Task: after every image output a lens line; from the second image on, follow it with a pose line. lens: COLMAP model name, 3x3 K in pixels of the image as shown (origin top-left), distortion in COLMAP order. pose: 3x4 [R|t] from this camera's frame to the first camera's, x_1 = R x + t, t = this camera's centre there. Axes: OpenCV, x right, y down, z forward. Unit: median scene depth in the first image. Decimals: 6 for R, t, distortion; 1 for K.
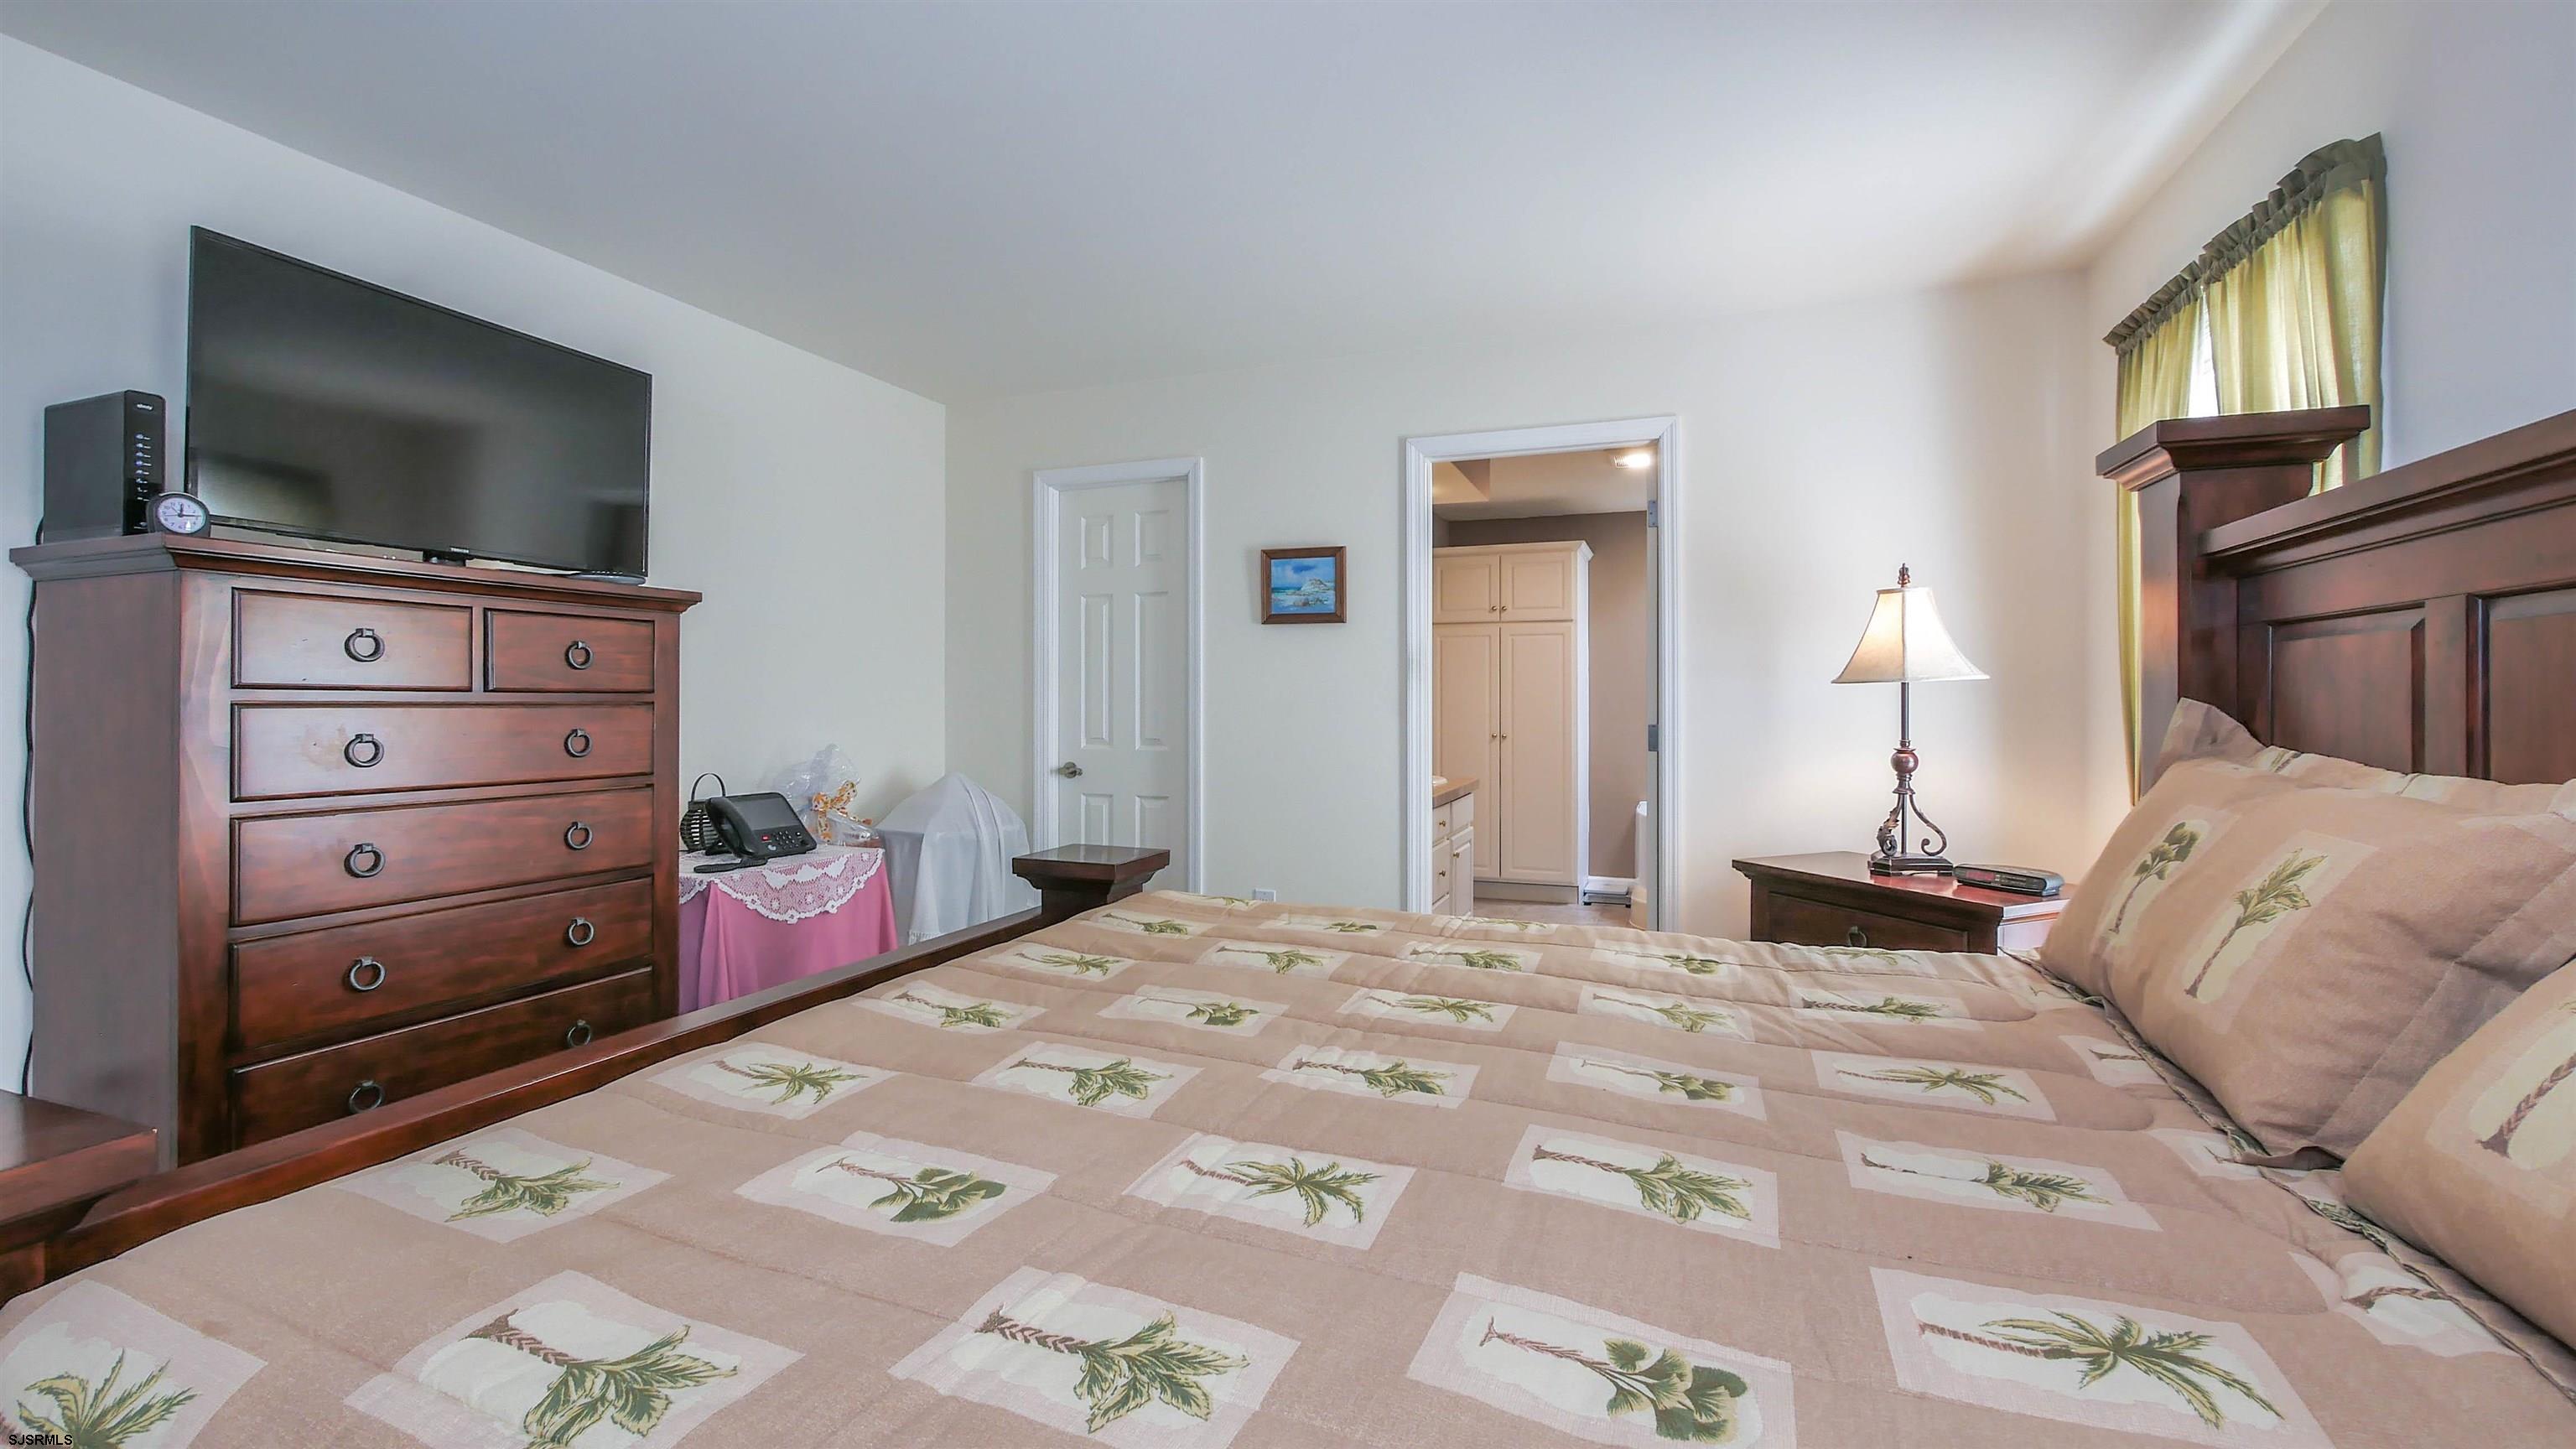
lens RADIAL K [[1060.5, 0, 1286.3], [0, 1060.5, 712.7], [0, 0, 1]] dist [-0.007627, -0.000100]
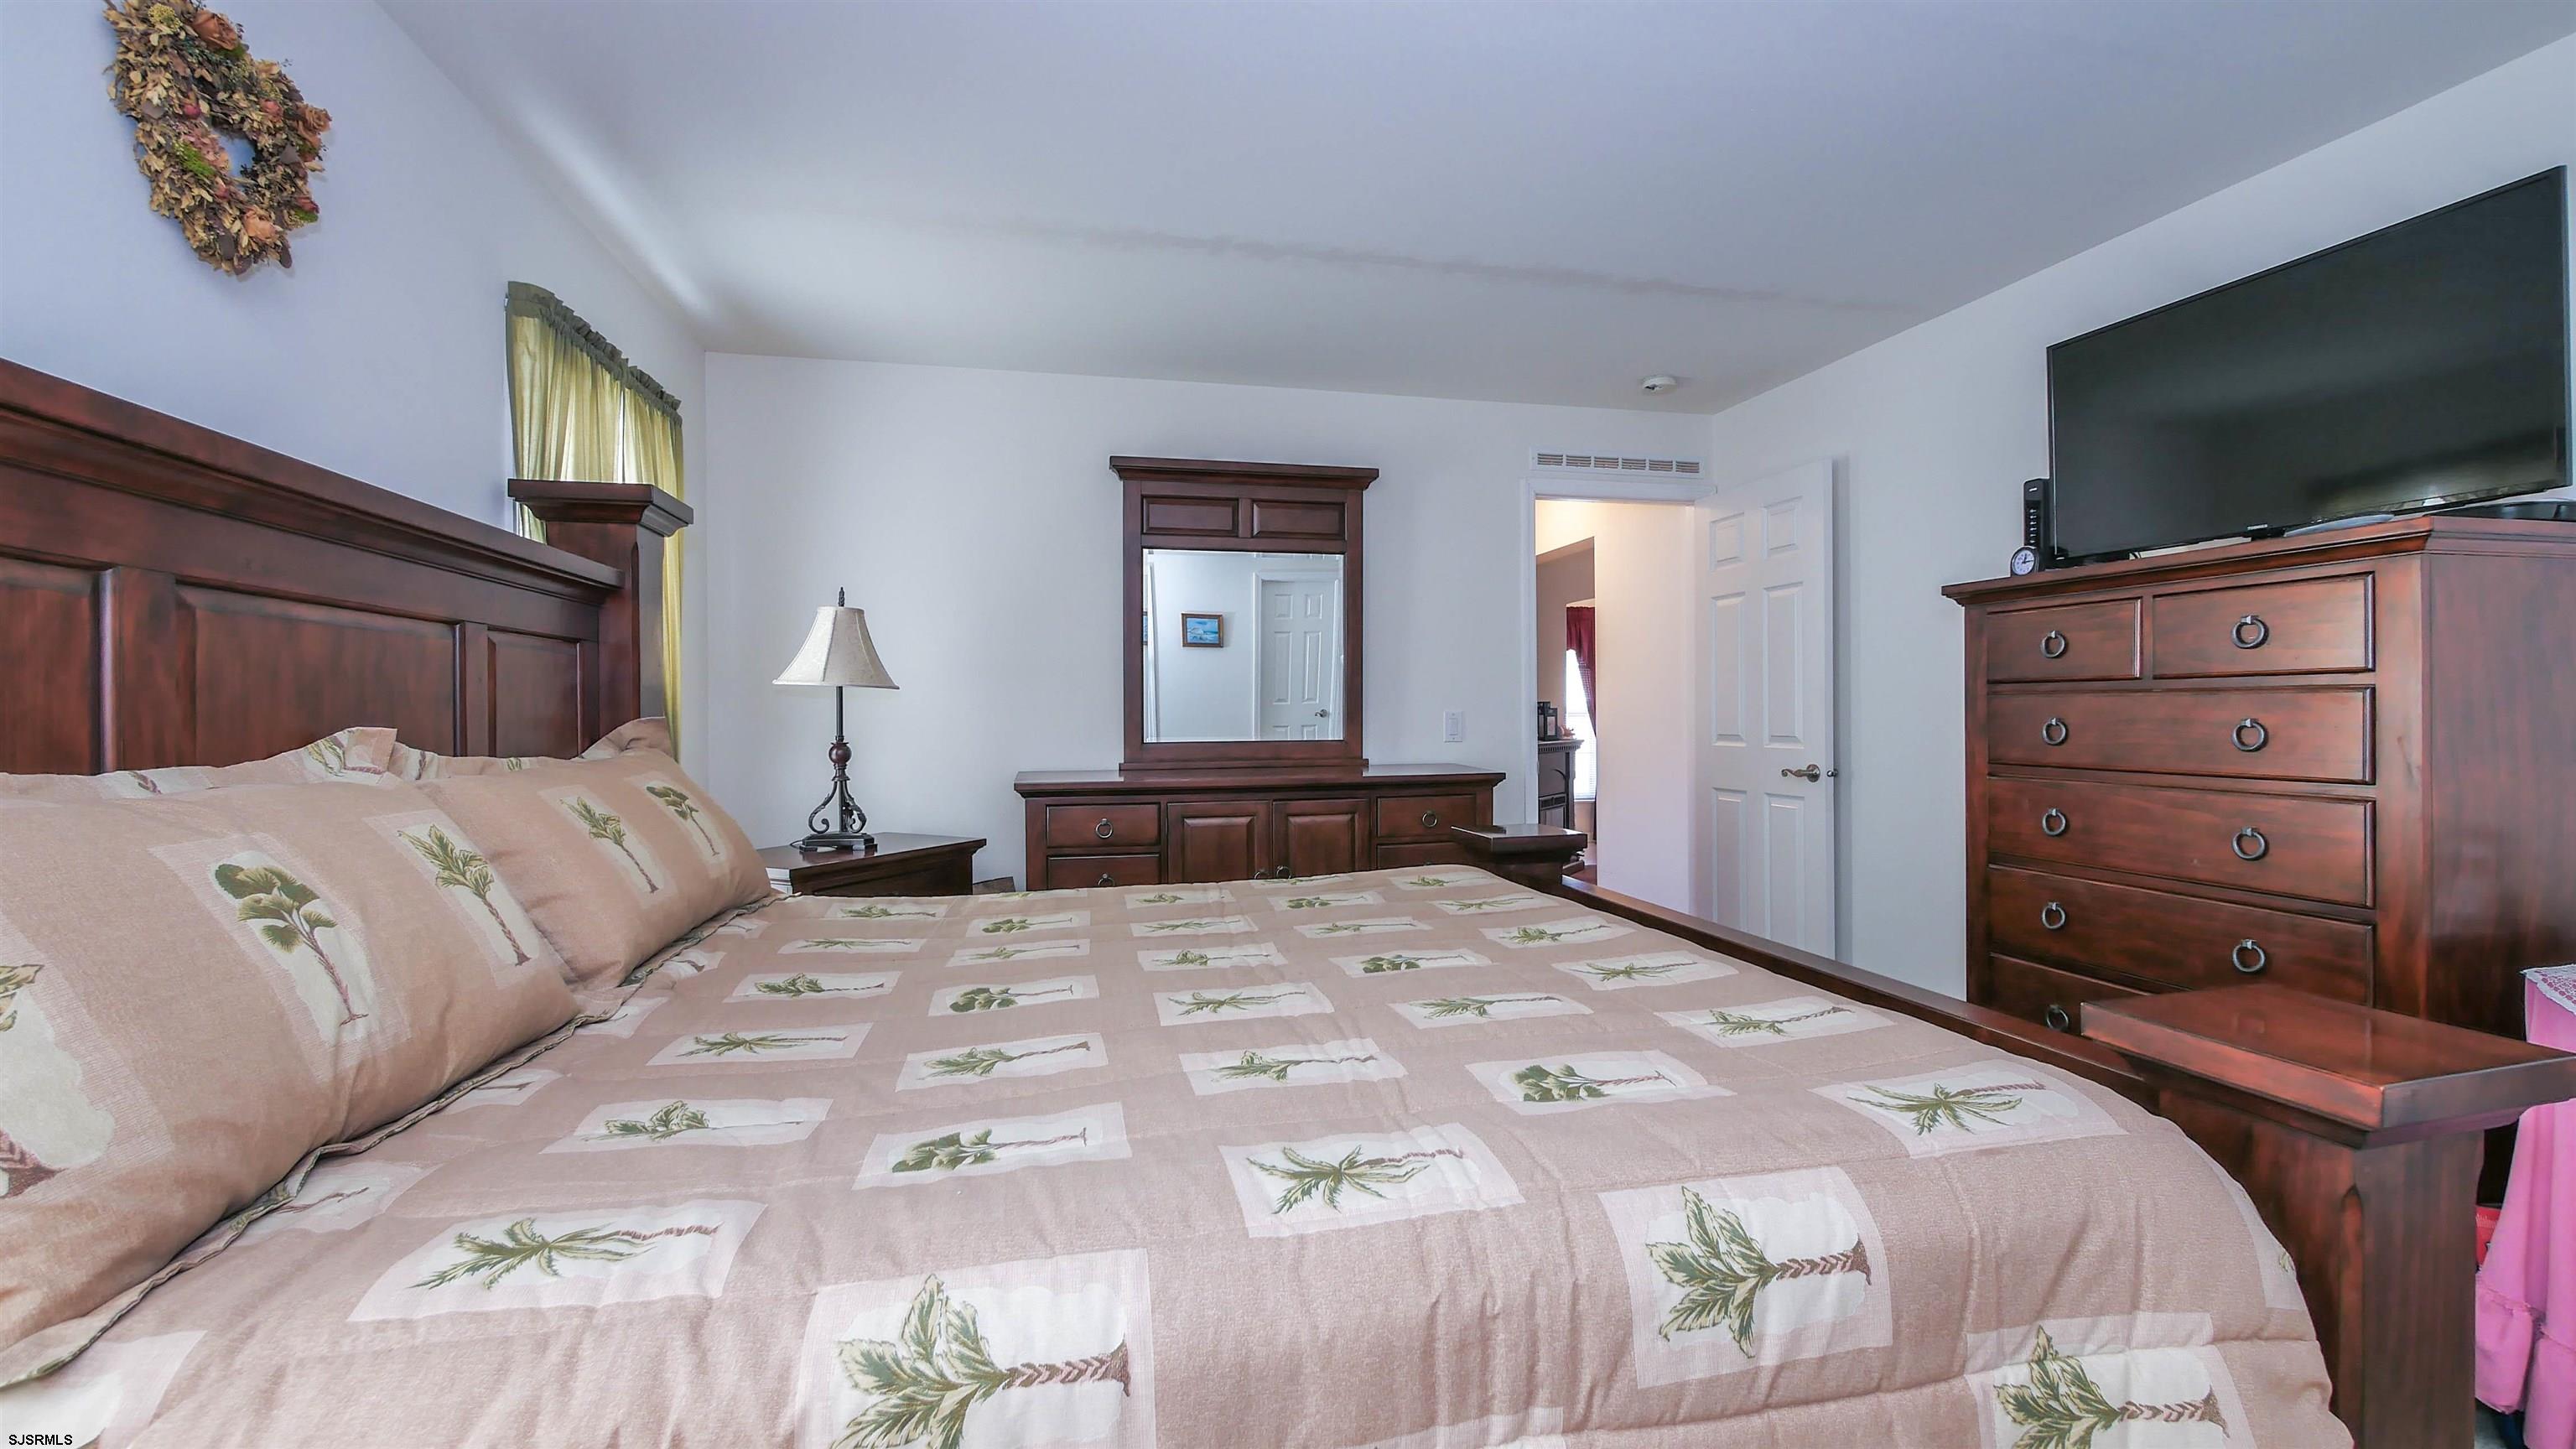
lens RADIAL K [[1060.5, 0, 1286.3], [0, 1060.5, 712.7], [0, 0, 1]] dist [-0.007627, -0.000100]
pose [[-0.806703, 0.001054, -0.590956, 0.790696], [-0.005845, 0.999935, 0.009762, 0.038239], [0.590928, 0.011329, -0.806644, 2.270749]]
